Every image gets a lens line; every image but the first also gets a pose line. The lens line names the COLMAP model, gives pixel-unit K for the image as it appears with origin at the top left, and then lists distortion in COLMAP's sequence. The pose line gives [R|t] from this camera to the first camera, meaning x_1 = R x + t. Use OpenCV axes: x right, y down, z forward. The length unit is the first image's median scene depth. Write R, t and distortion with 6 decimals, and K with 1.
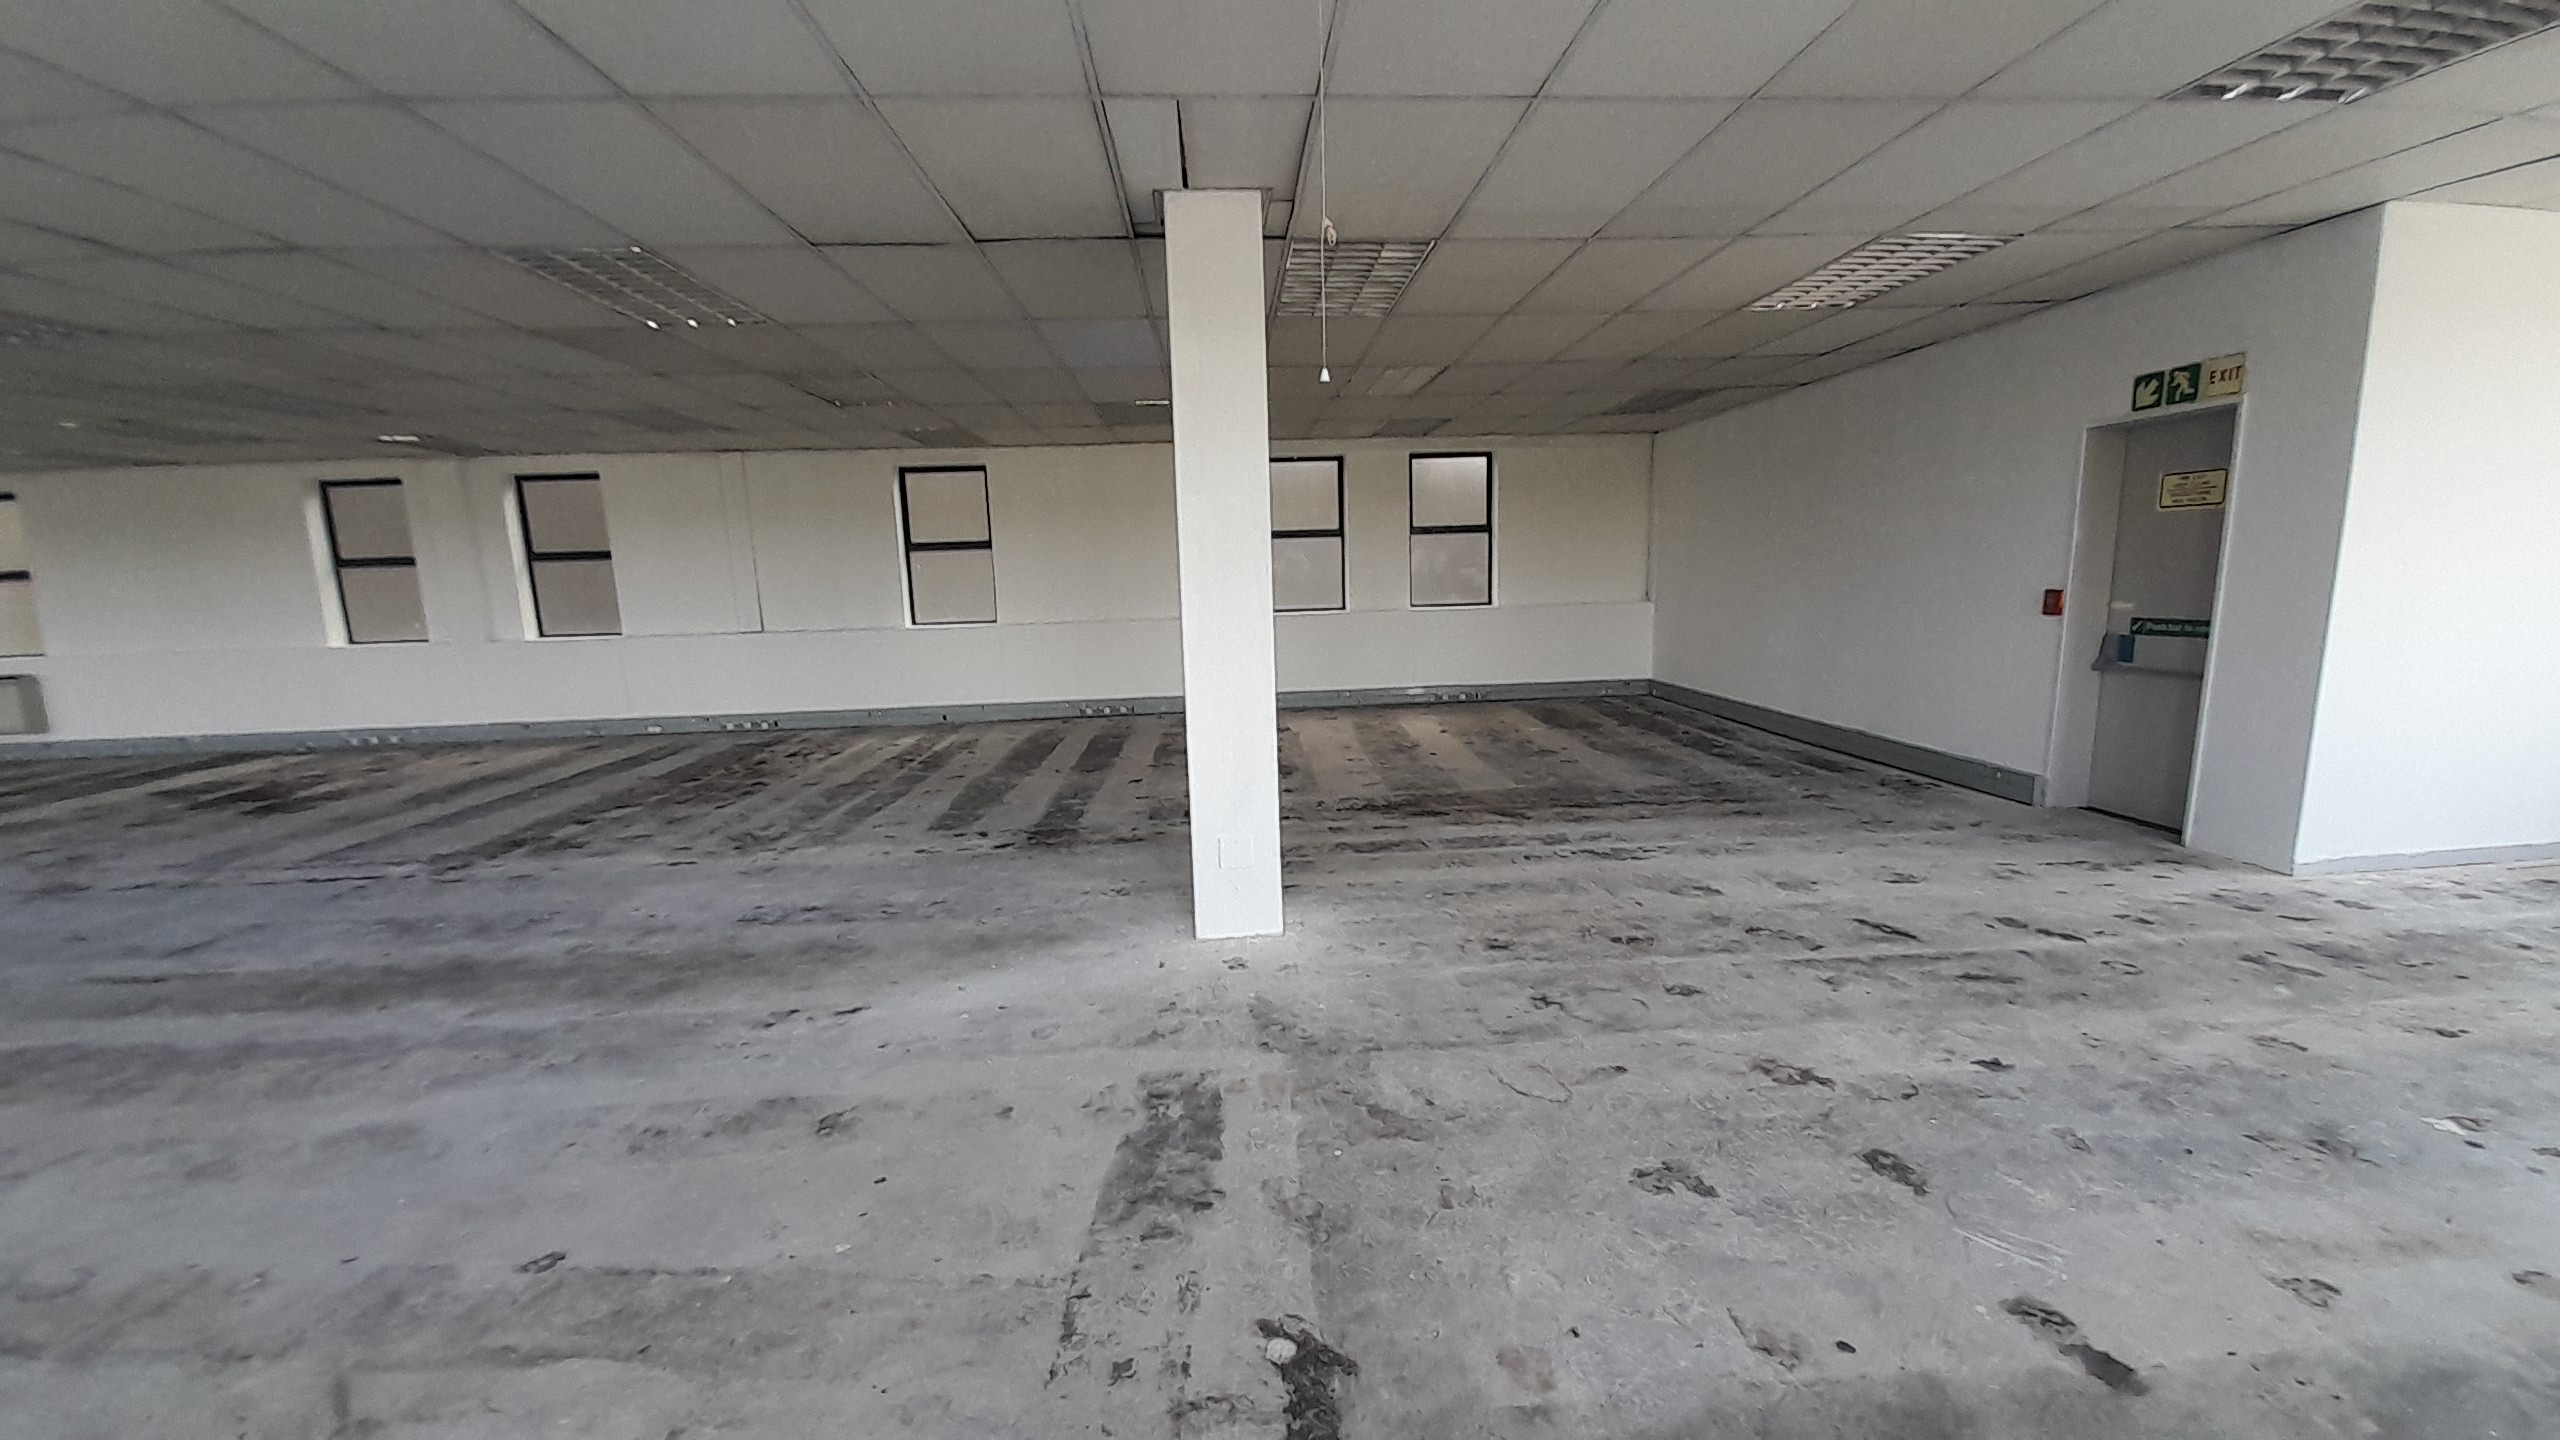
lens RADIAL K [[1012.7, 0, 1277.6], [0, 1012.7, 741.8], [0, 0, 1]] dist [0.018582, -0.014871]
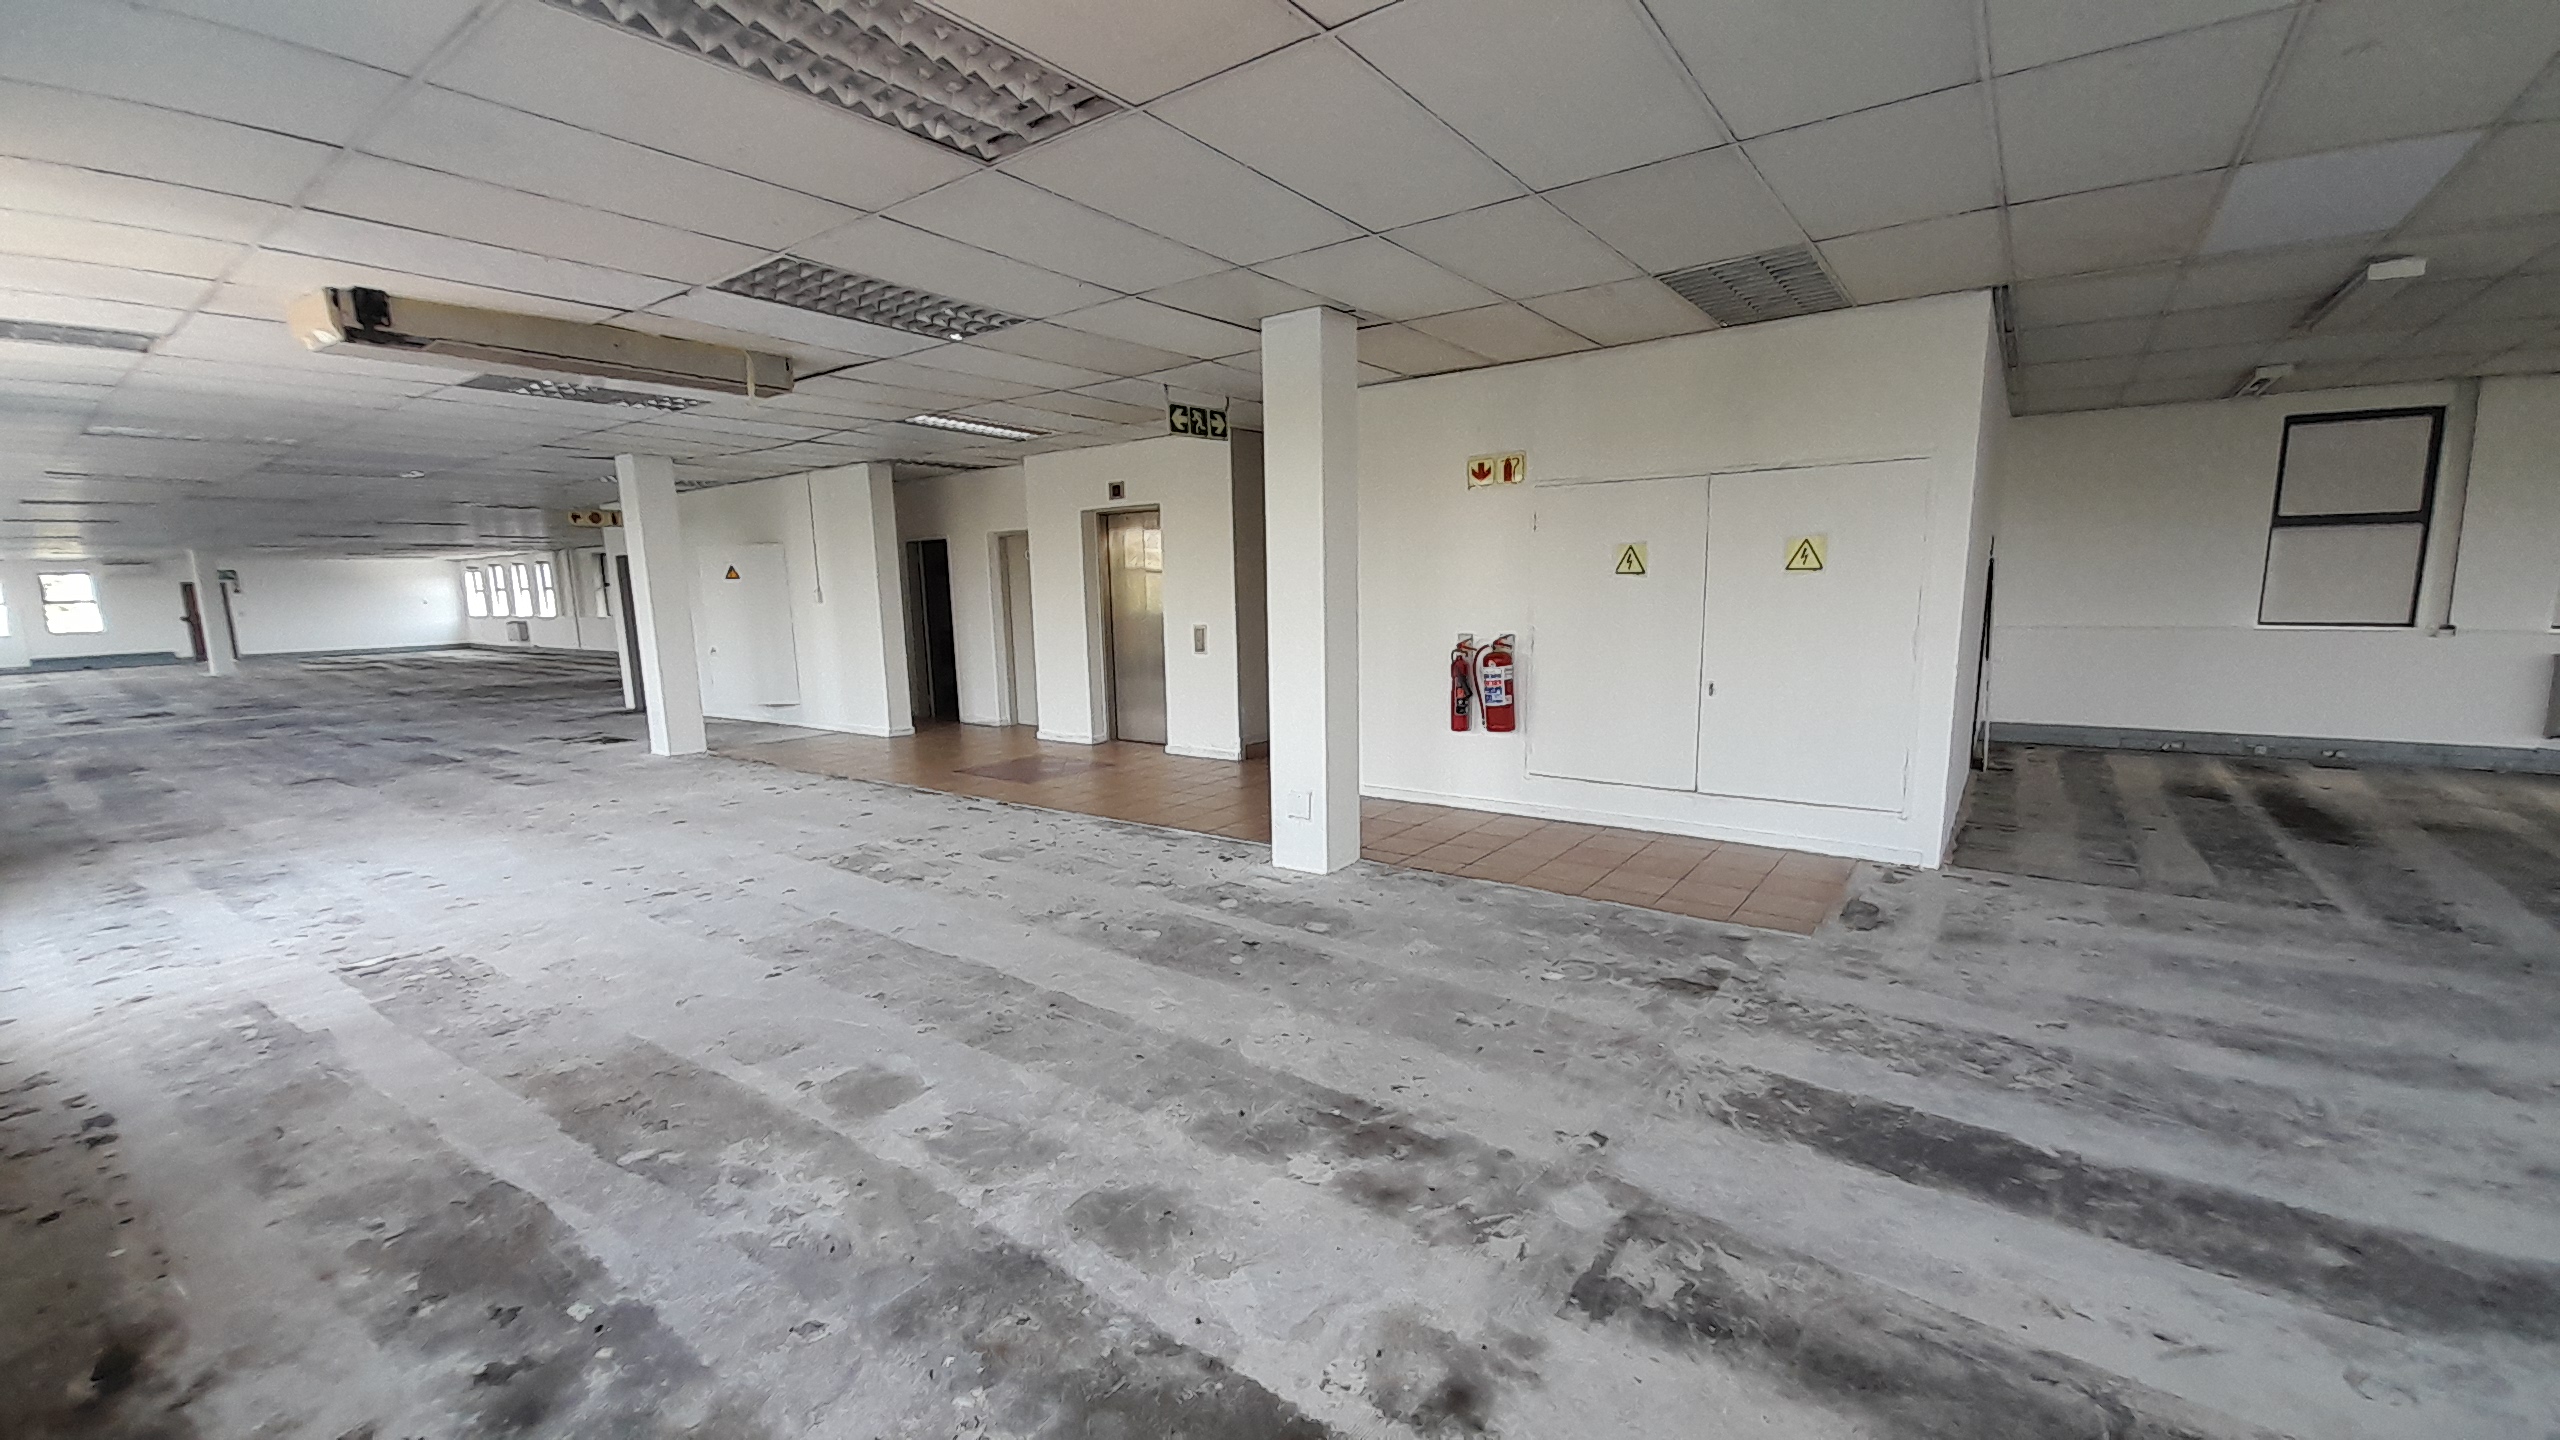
lens RADIAL K [[1012.7, 0, 1284.2], [0, 1012.7, 750.5], [0, 0, 1]] dist [0.018582, -0.014871]
pose [[0.766599, 0.116168, -0.631531, -4.228359], [-0.111769, 0.992626, 0.046917, 0.194441], [0.632324, 0.034619, 0.773930, -0.335746]]
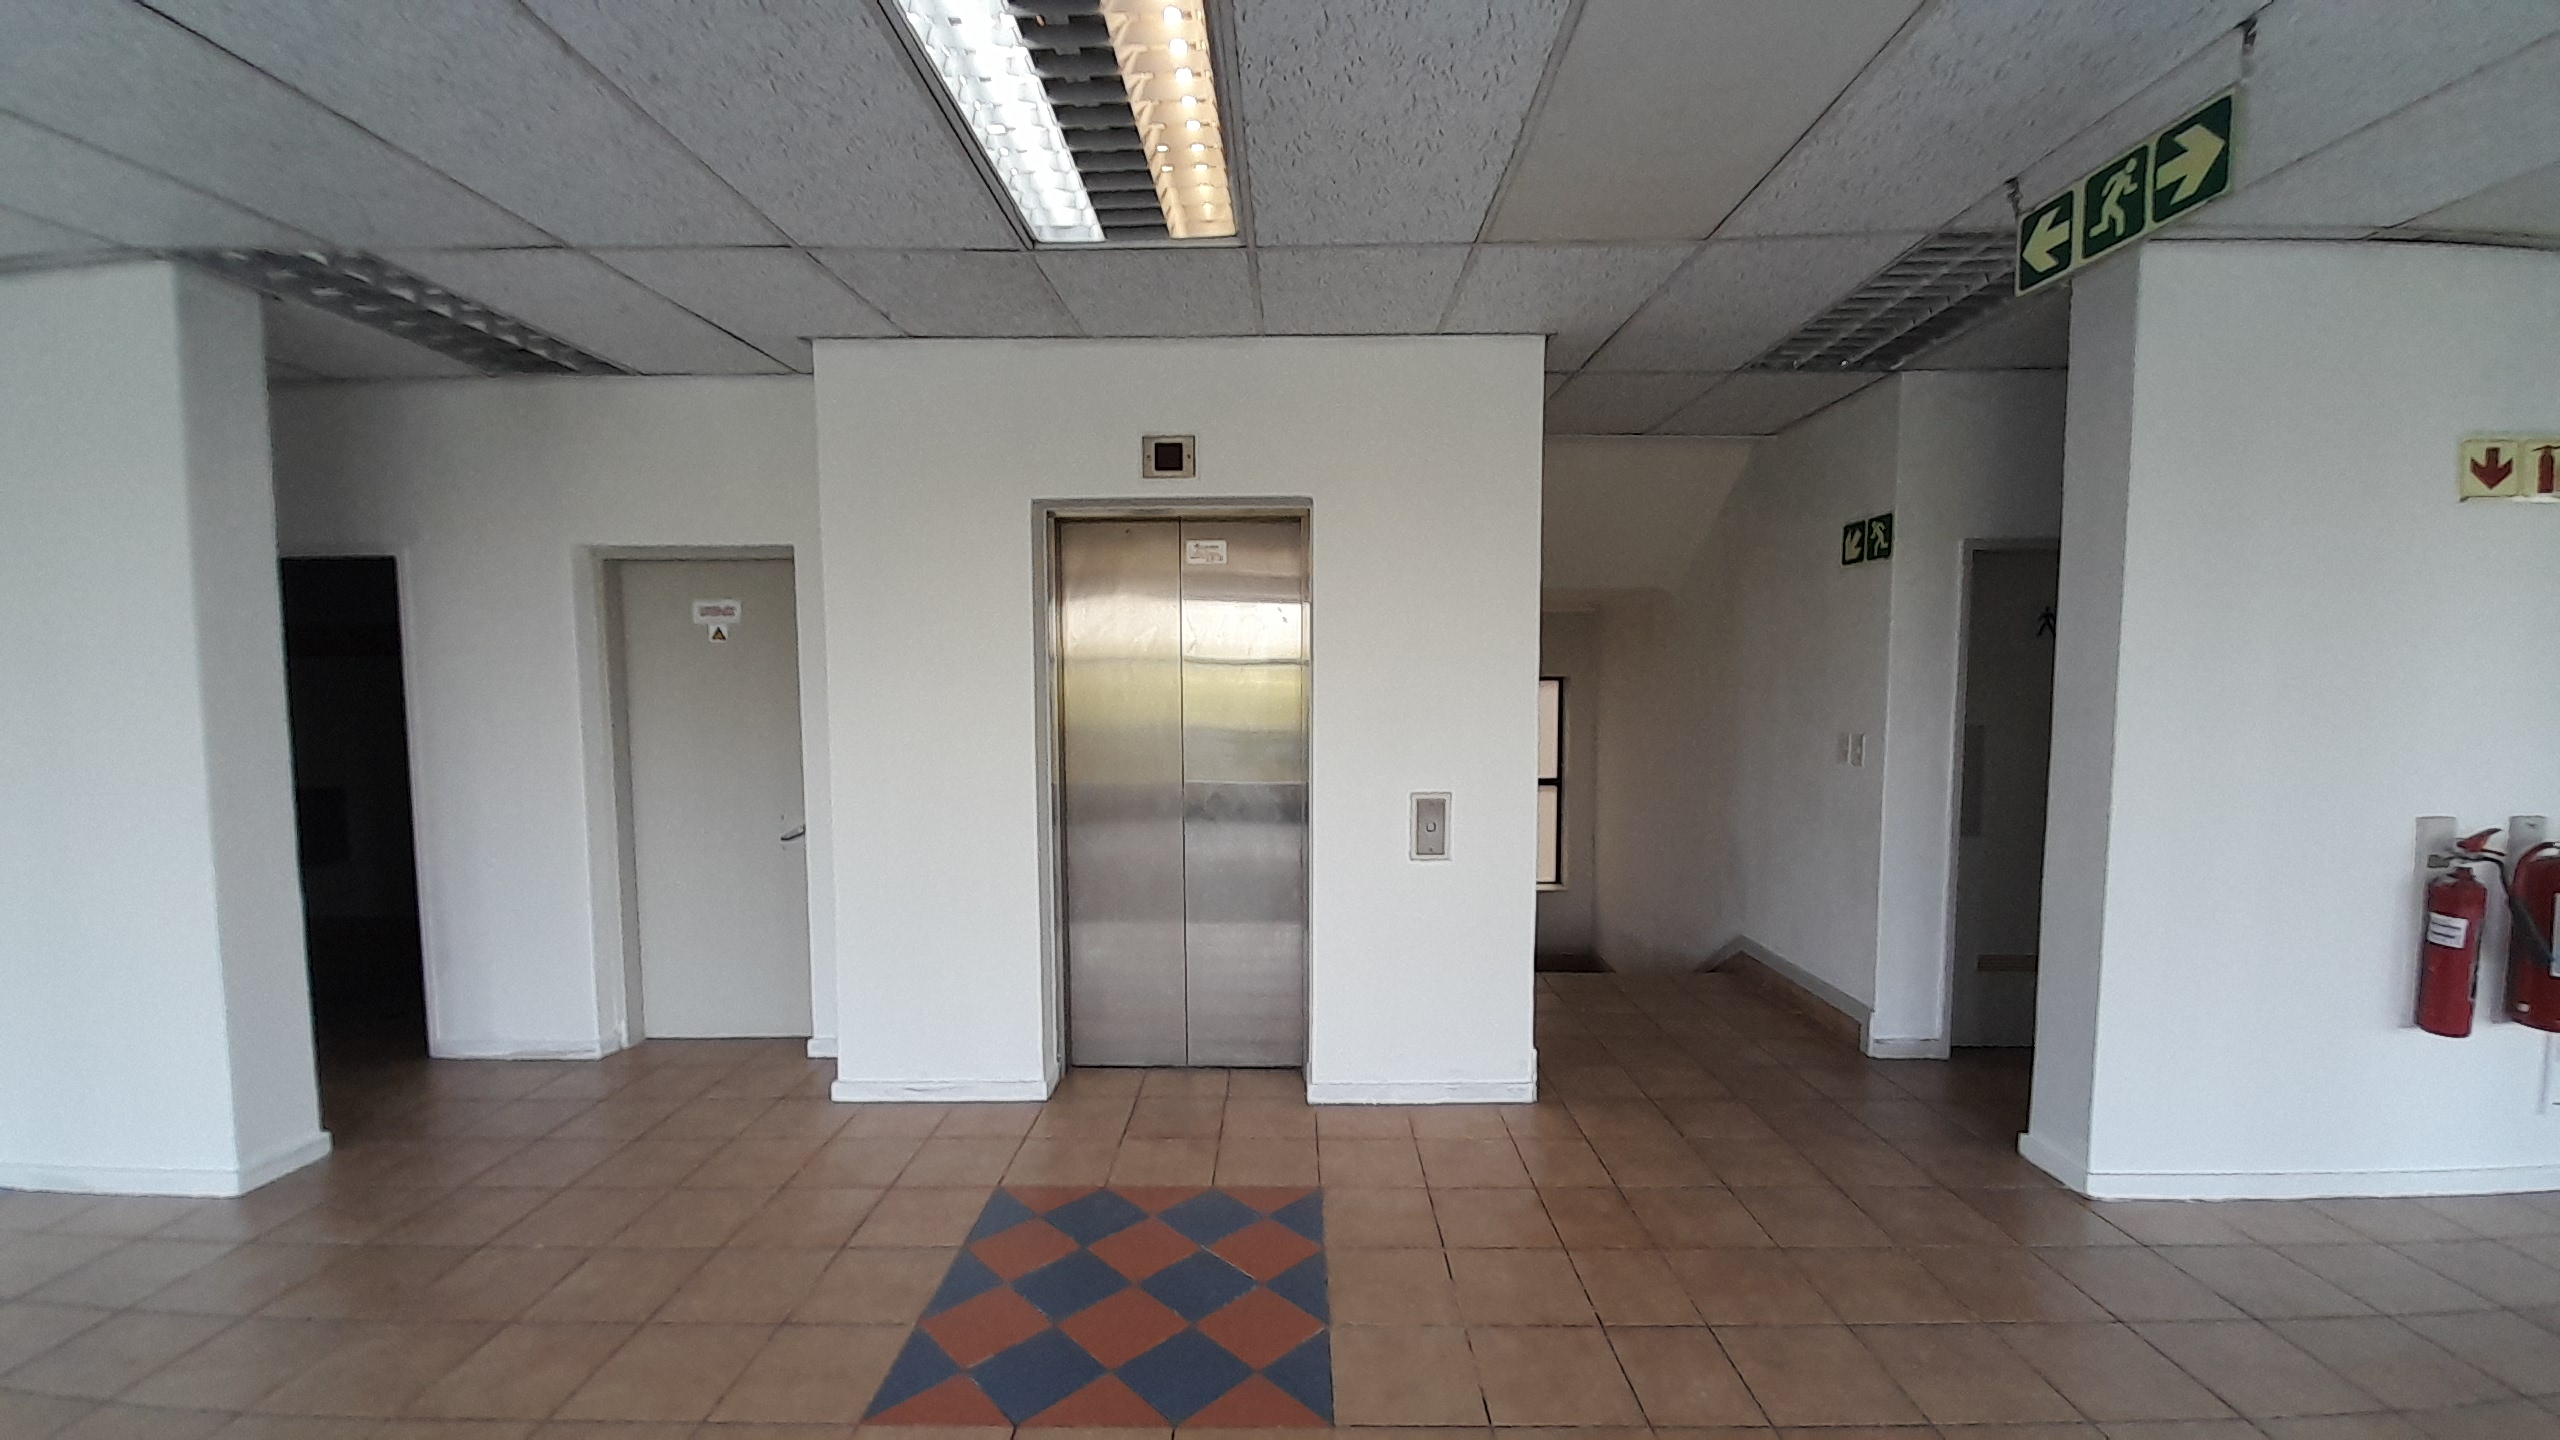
lens RADIAL K [[1012.7, 0, 1287.9], [0, 1012.7, 772.2], [0, 0, 1]] dist [0.018582, -0.014871]
pose [[0.996805, 0.031934, -0.073205, -5.645192], [-0.038272, 0.995484, -0.086875, 0.125648], [0.070100, 0.089399, 0.993526, 0.231268]]
